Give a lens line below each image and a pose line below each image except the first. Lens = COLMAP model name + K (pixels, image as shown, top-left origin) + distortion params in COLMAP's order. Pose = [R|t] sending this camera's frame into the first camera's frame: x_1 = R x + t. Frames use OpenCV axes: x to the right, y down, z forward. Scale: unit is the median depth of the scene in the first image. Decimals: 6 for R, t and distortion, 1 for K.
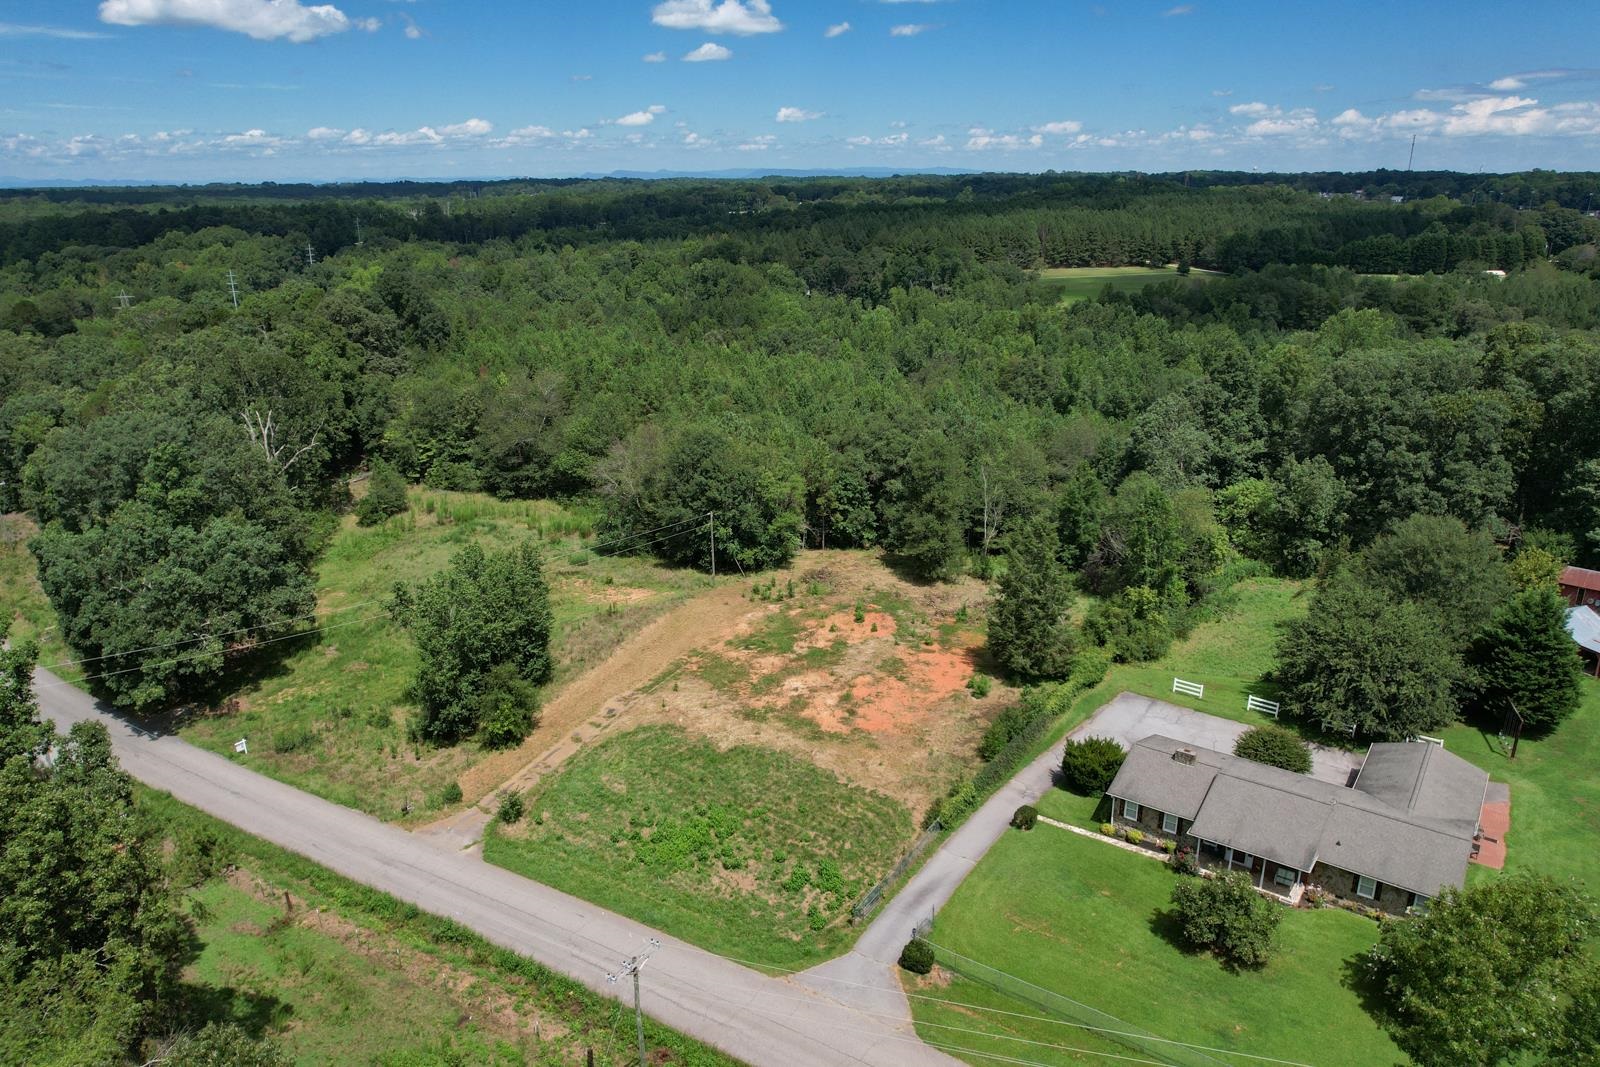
lens RADIAL K [[1073.8, 0, 800.0], [0, 1073.8, 533.5], [0, 0, 1]] dist [-0.088997, 0.083167]
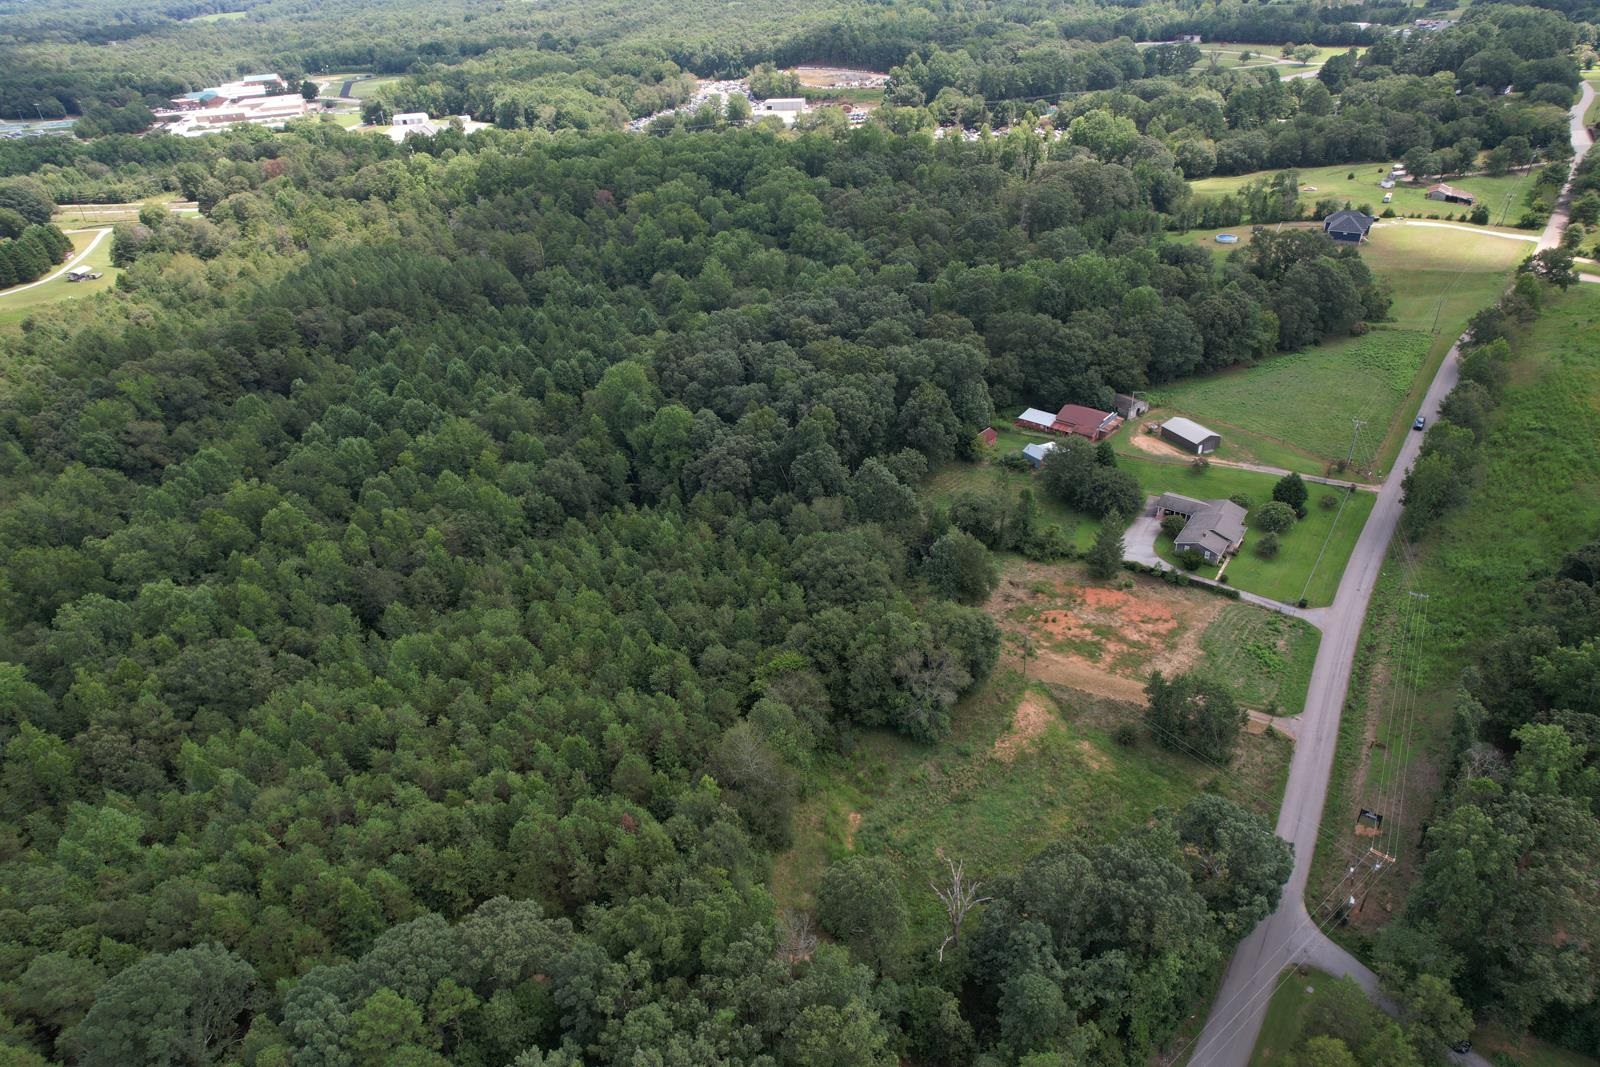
lens RADIAL K [[1030.5, 0, 800.0], [0, 1030.5, 533.5], [0, 0, 1]] dist [-0.097473, 0.096642]
pose [[-0.021108, -0.512284, 0.858557, -1.506684], [0.364641, 0.795650, 0.483713, -1.156550], [-0.930909, 0.323275, 0.170005, 1.116615]]
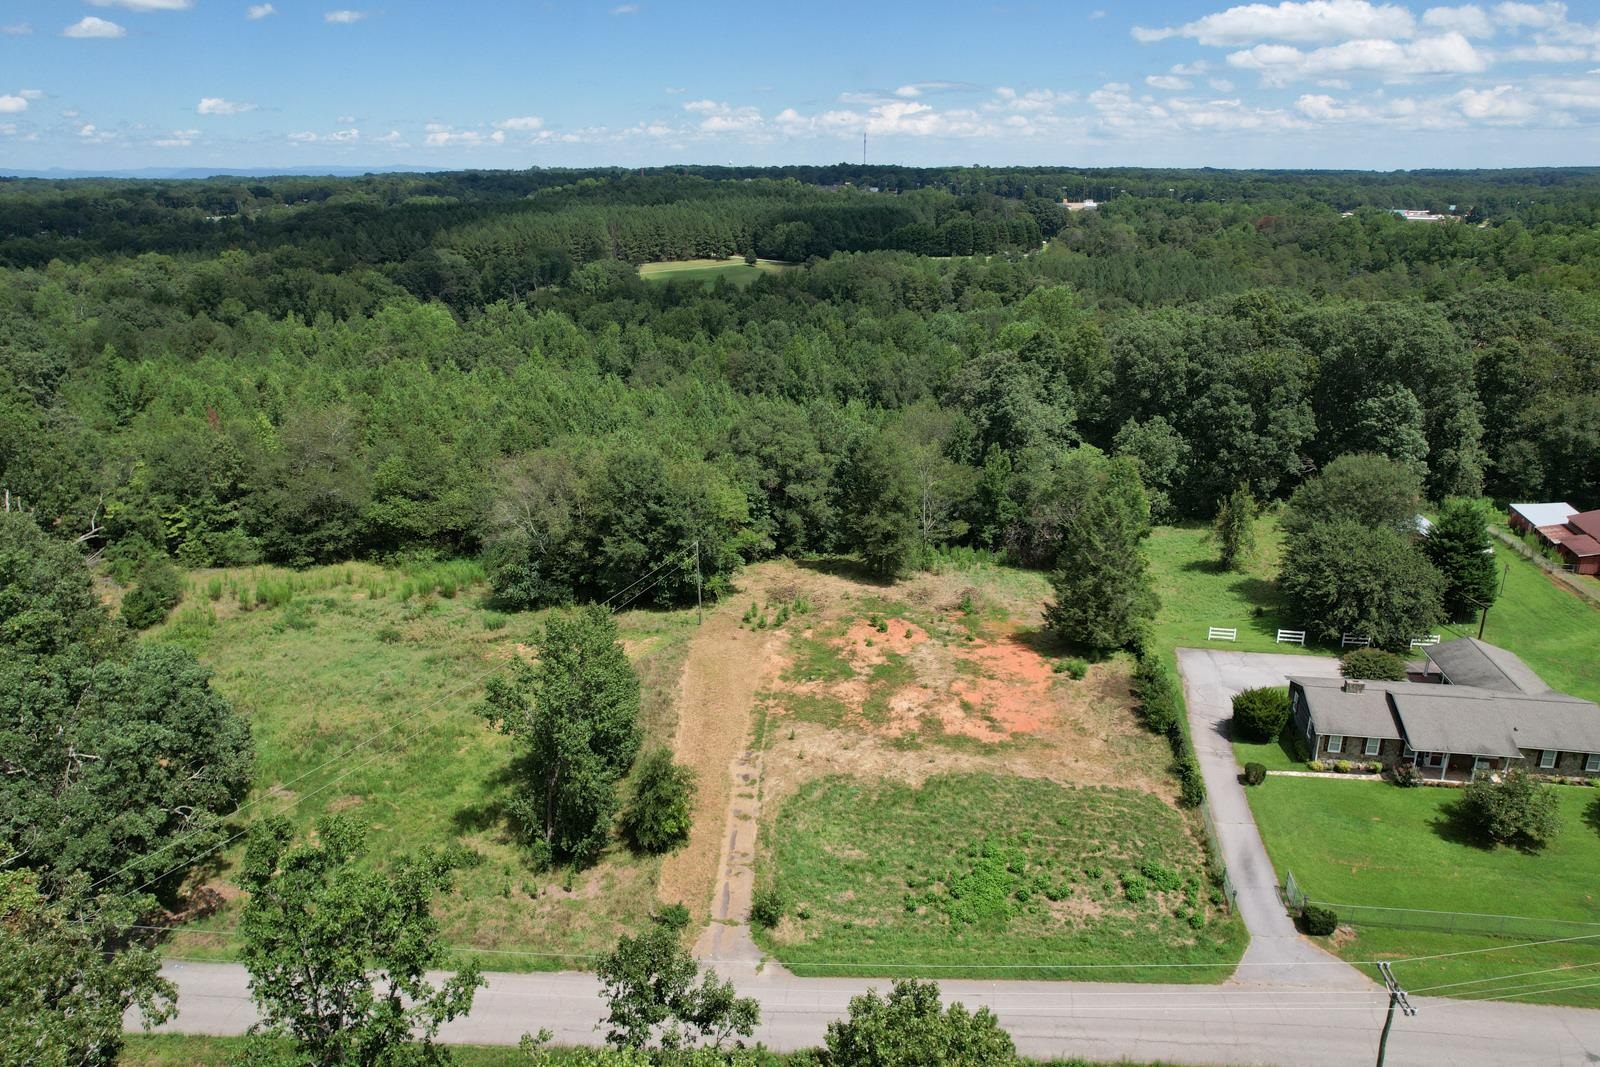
lens RADIAL K [[1089.4, 0, 800.0], [0, 1089.4, 533.5], [0, 0, 1]] dist [-0.085537, 0.075693]
pose [[0.893691, -0.138055, 0.426916, -0.436968], [0.138728, 0.989885, 0.029698, -0.046054], [-0.426698, 0.032684, 0.903804, 0.154121]]
